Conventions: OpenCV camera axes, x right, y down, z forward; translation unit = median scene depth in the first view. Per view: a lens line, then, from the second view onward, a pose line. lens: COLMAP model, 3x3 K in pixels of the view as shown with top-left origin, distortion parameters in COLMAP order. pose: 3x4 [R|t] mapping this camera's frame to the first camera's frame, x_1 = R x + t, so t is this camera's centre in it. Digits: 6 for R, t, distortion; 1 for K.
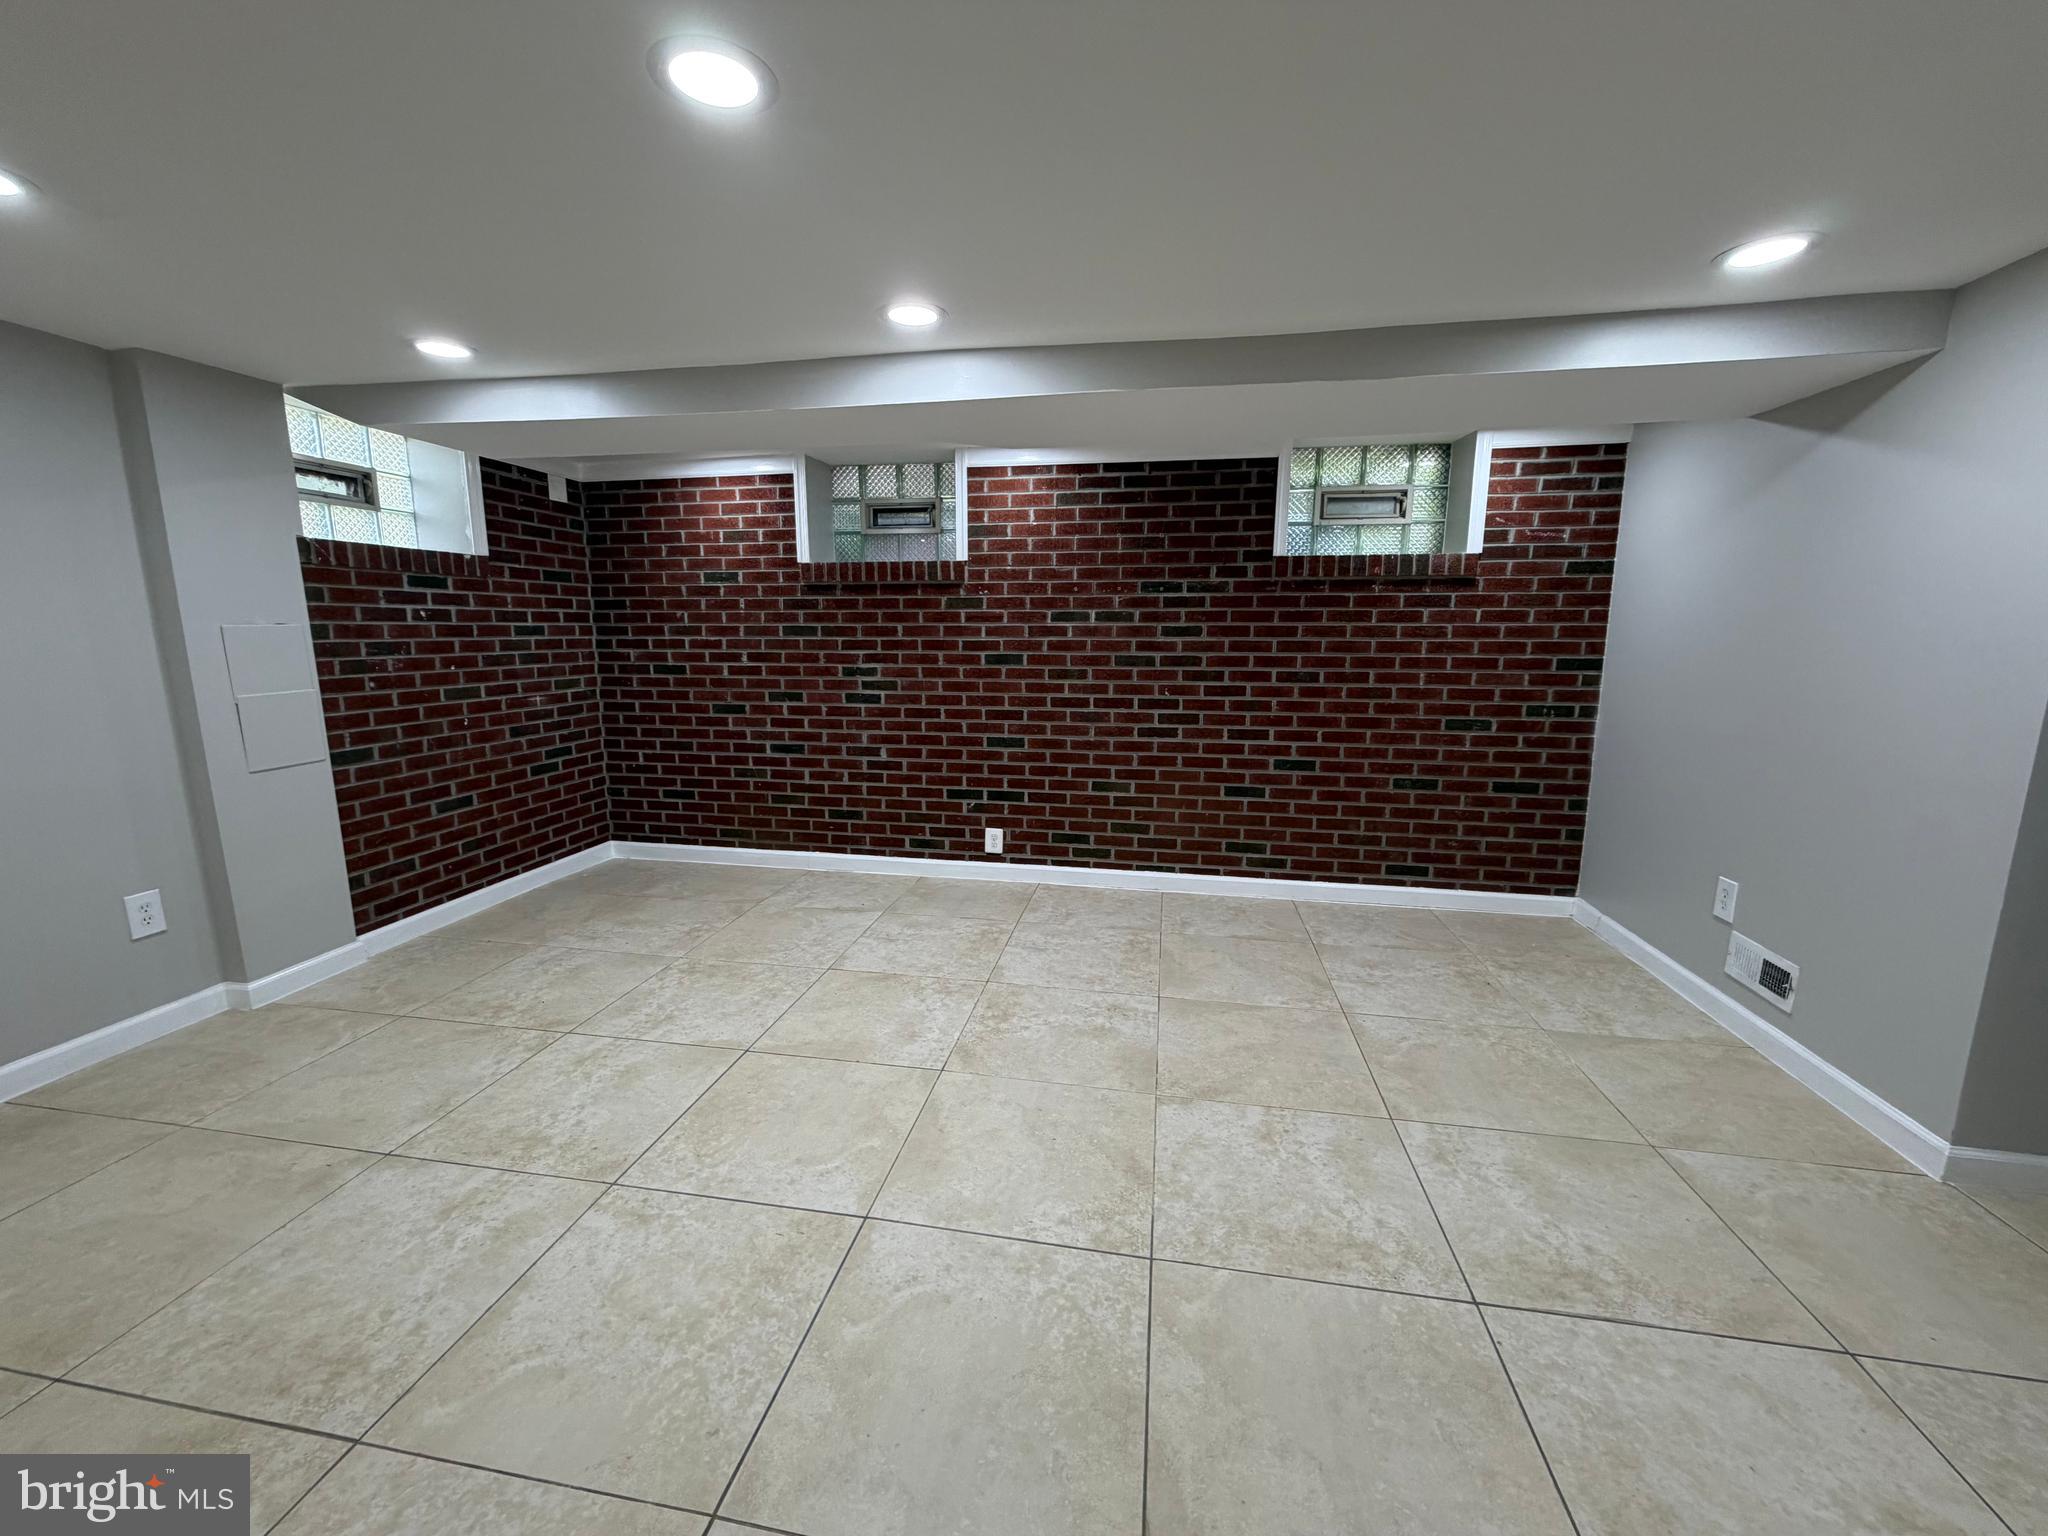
lens RADIAL K [[820.1, 0, 1018.0], [0, 820.1, 767.9], [0, 0, 1]] dist [0.001542, -0.000189]
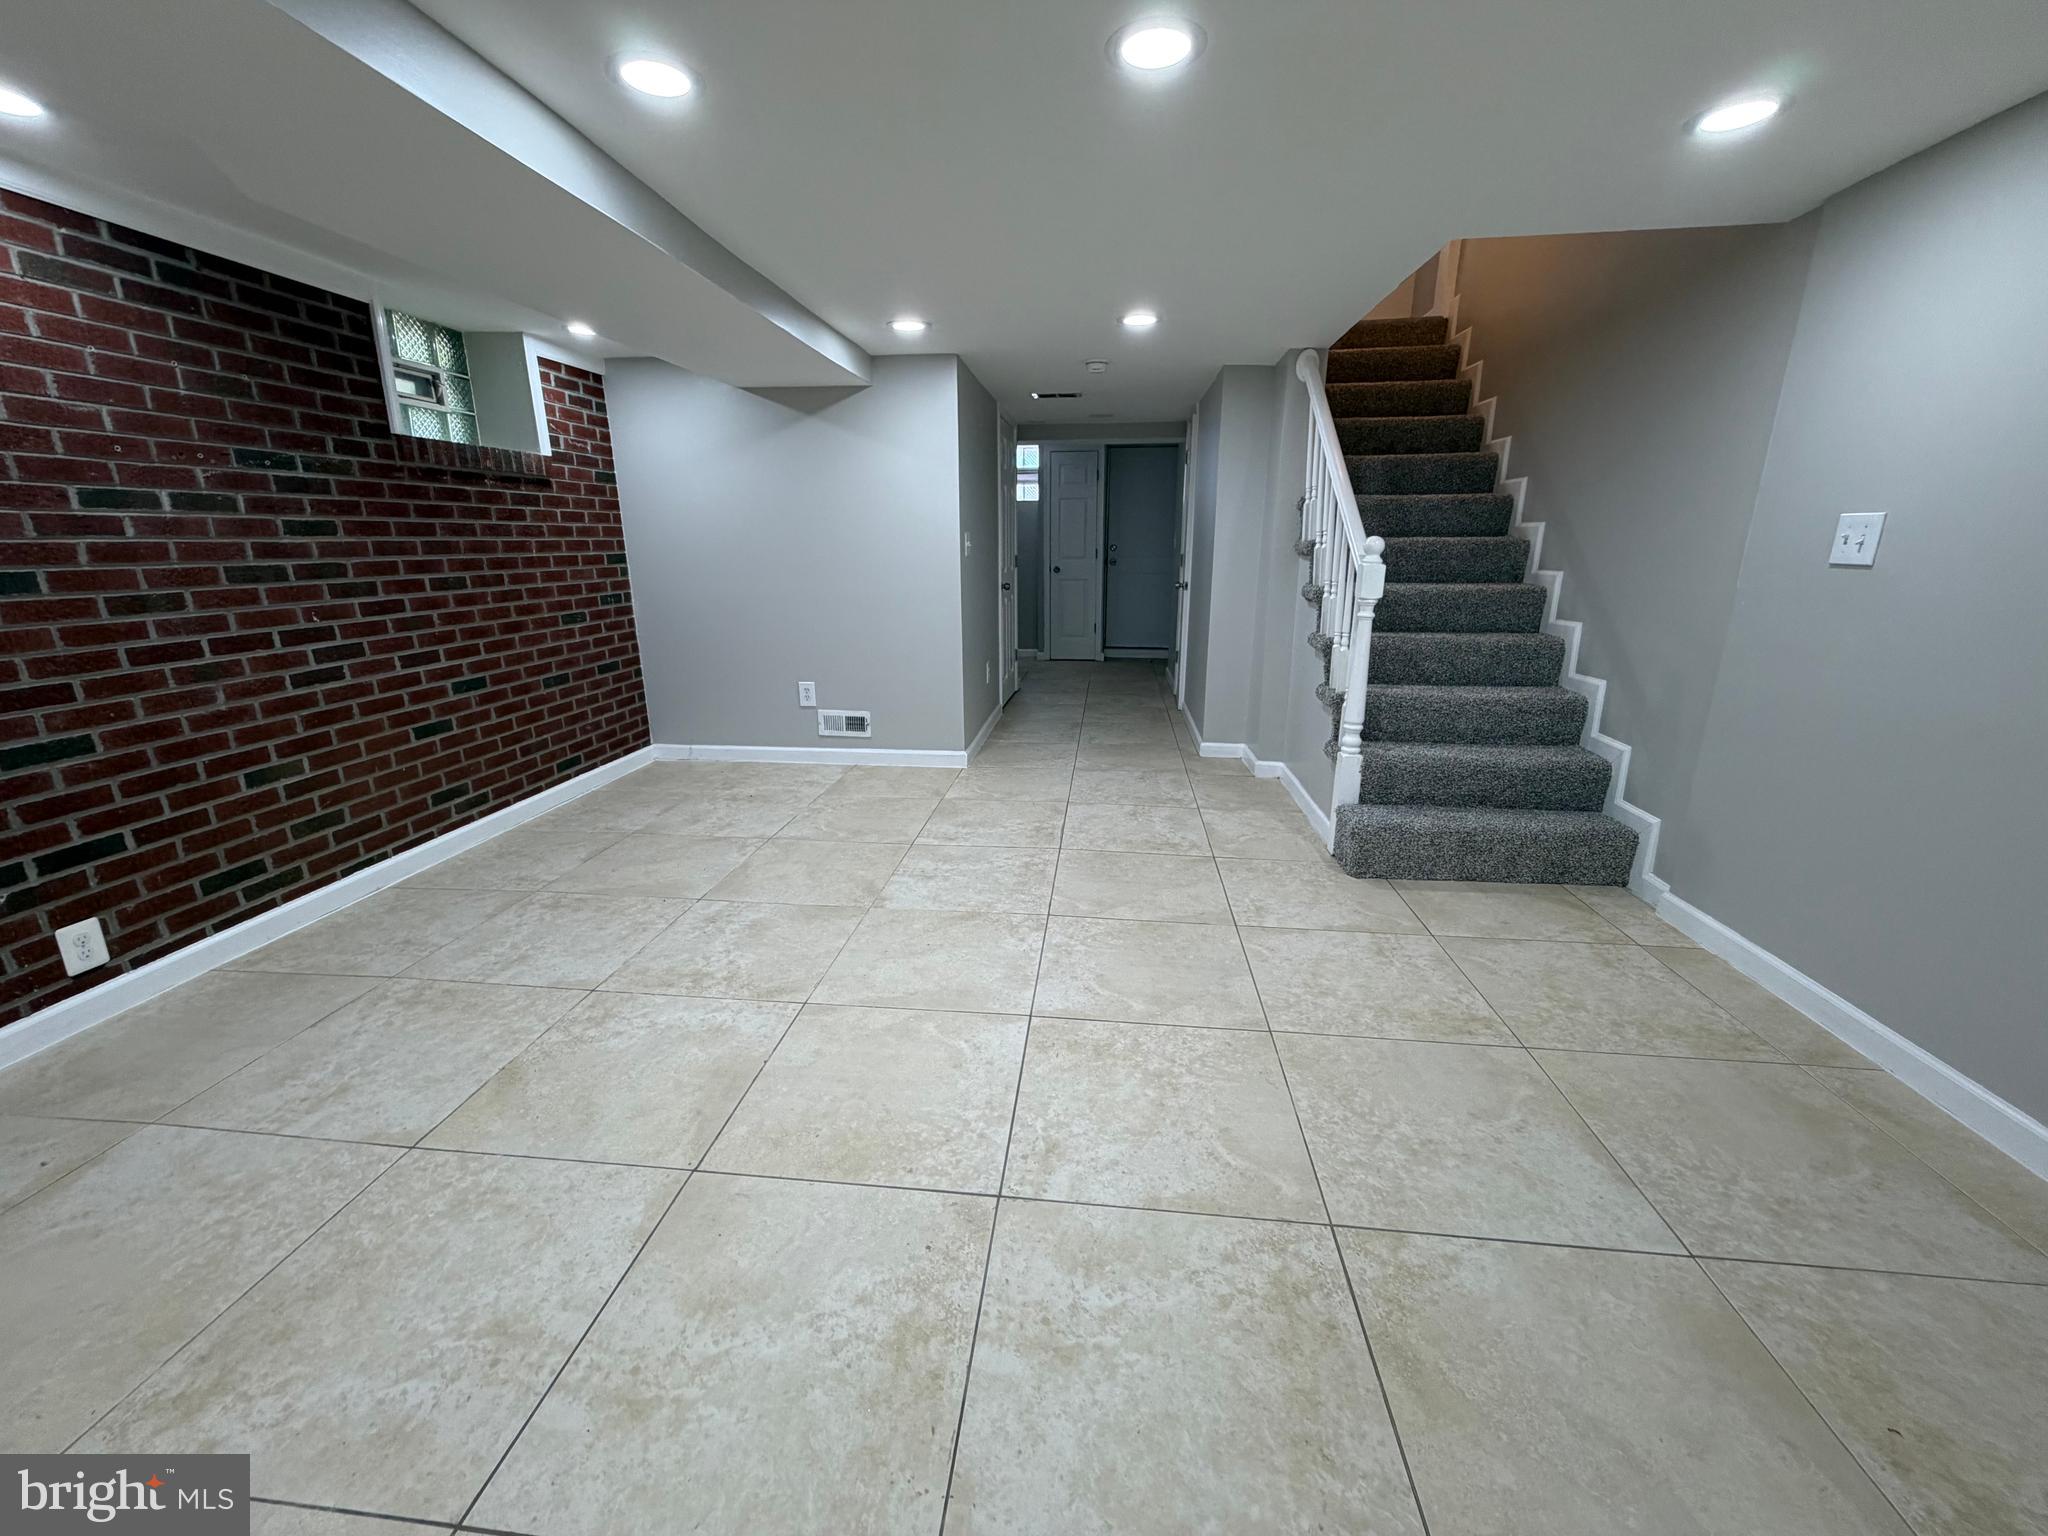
lens RADIAL K [[820.1, 0, 1020.4], [0, 820.1, 770.4], [0, 0, 1]] dist [0.001542, -0.000189]
pose [[-0.072840, -0.272817, 0.959305, -0.606795], [0.172147, 0.943984, 0.281531, -0.066450], [-0.982375, 0.185648, -0.021795, 0.475219]]
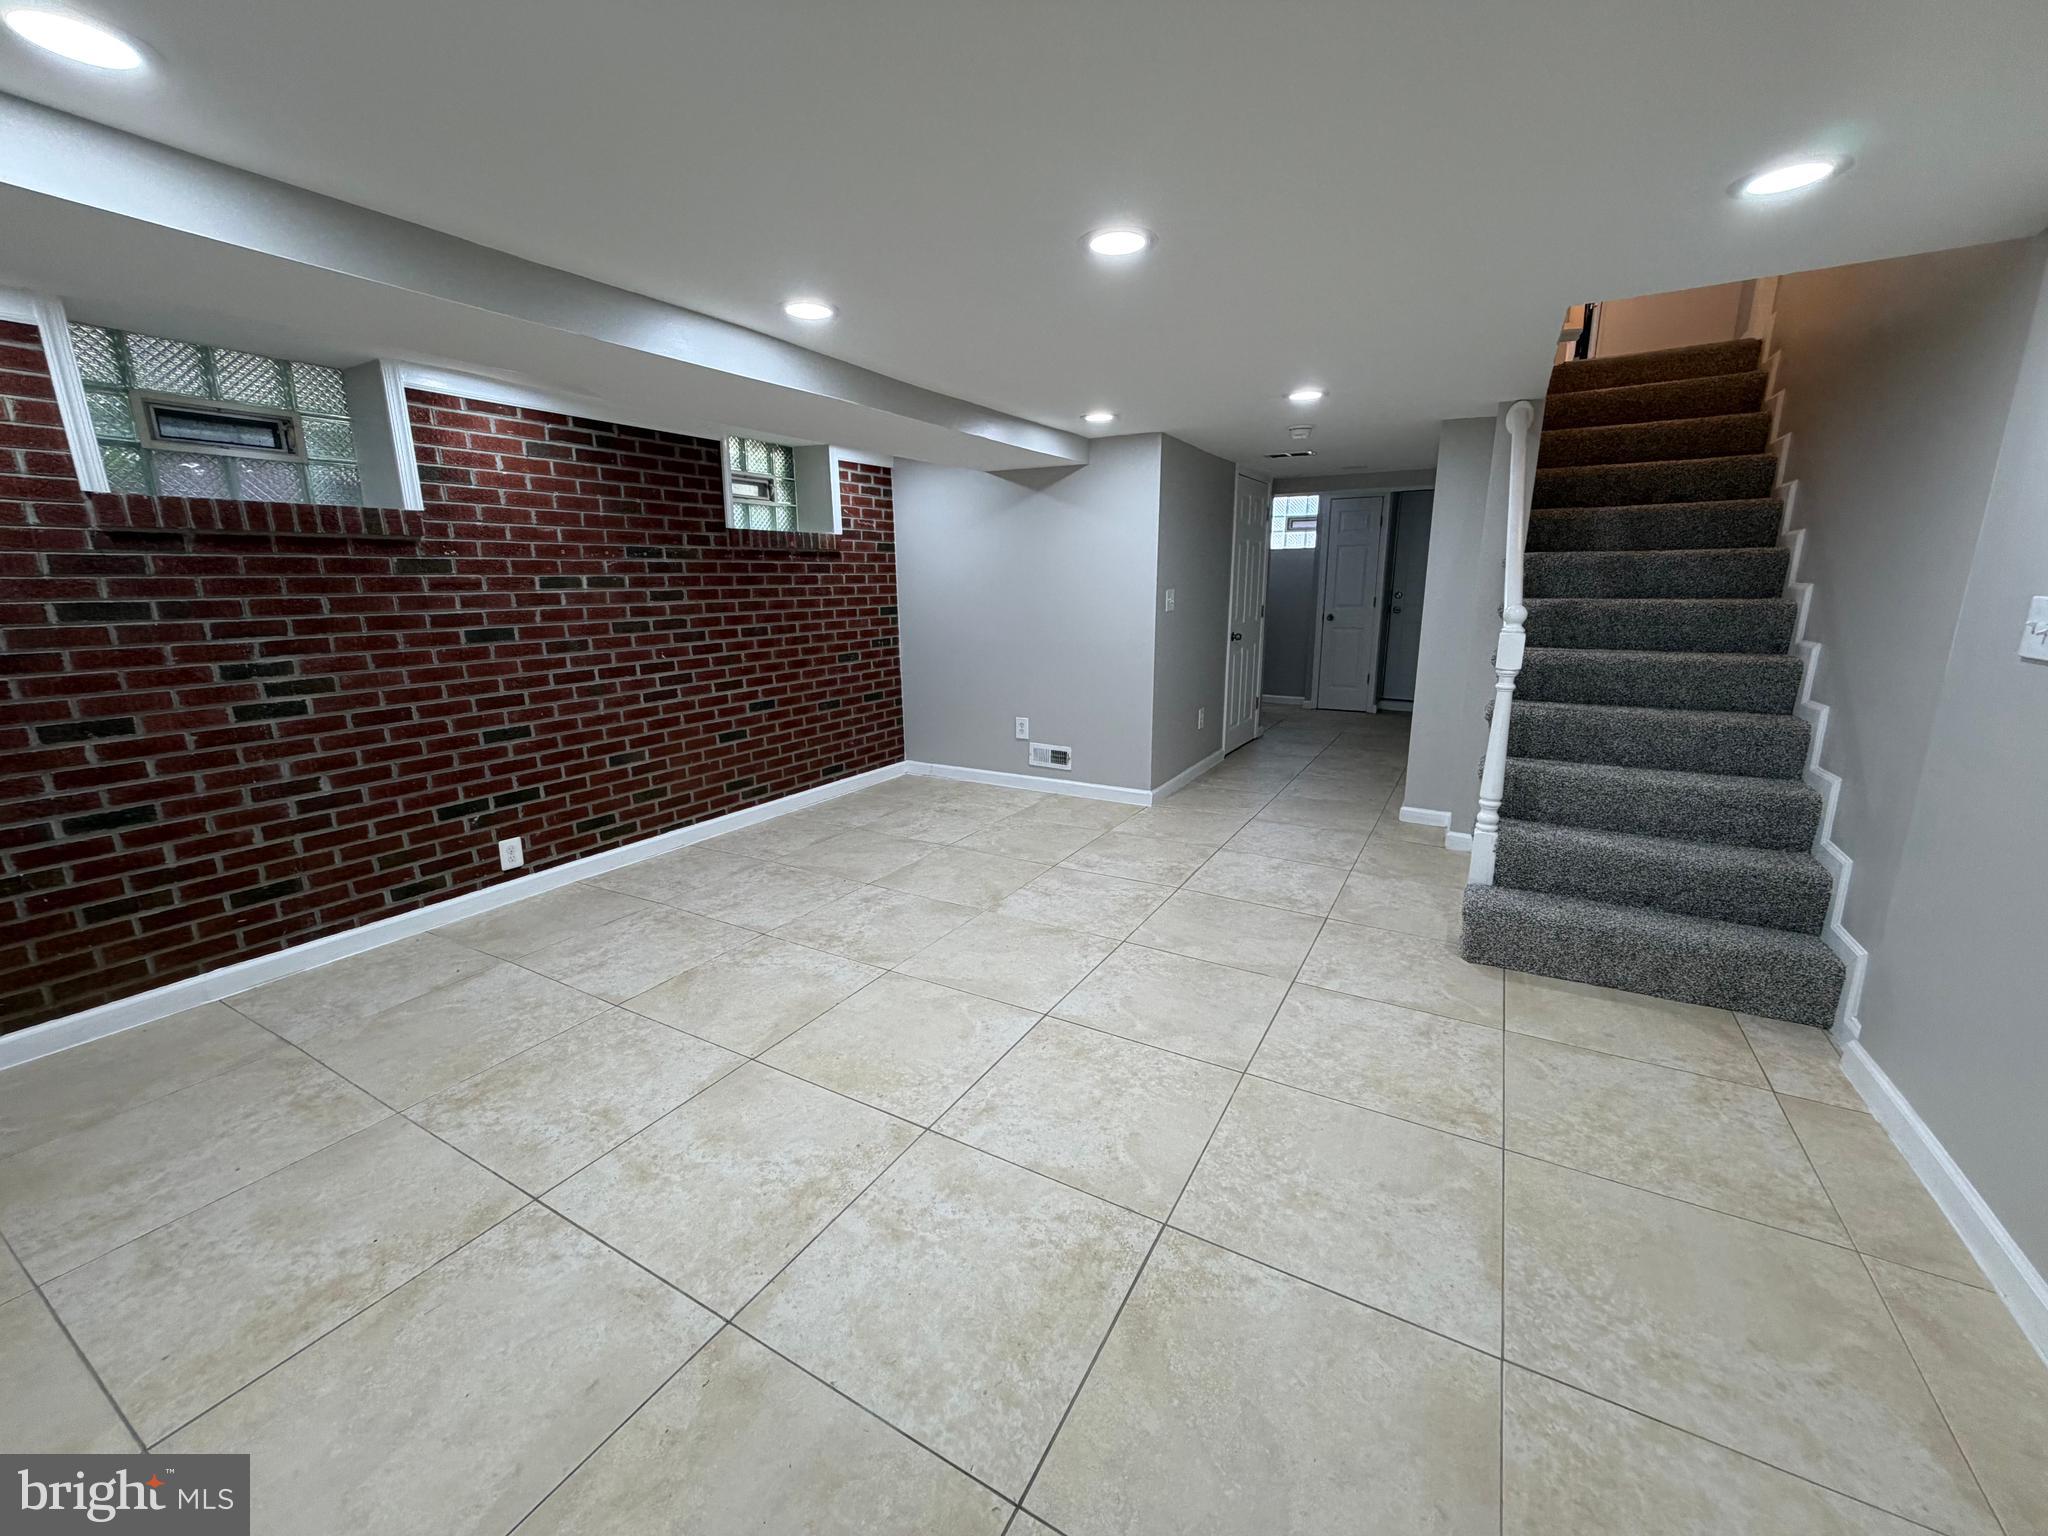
lens RADIAL K [[820.1, 0, 1019.4], [0, 820.1, 770.4], [0, 0, 1]] dist [0.001542, -0.000189]
pose [[0.334881, -0.220838, 0.916016, -0.687903], [0.169359, 0.970422, 0.172040, -0.056770], [-0.926915, 0.097523, 0.362377, 0.236725]]
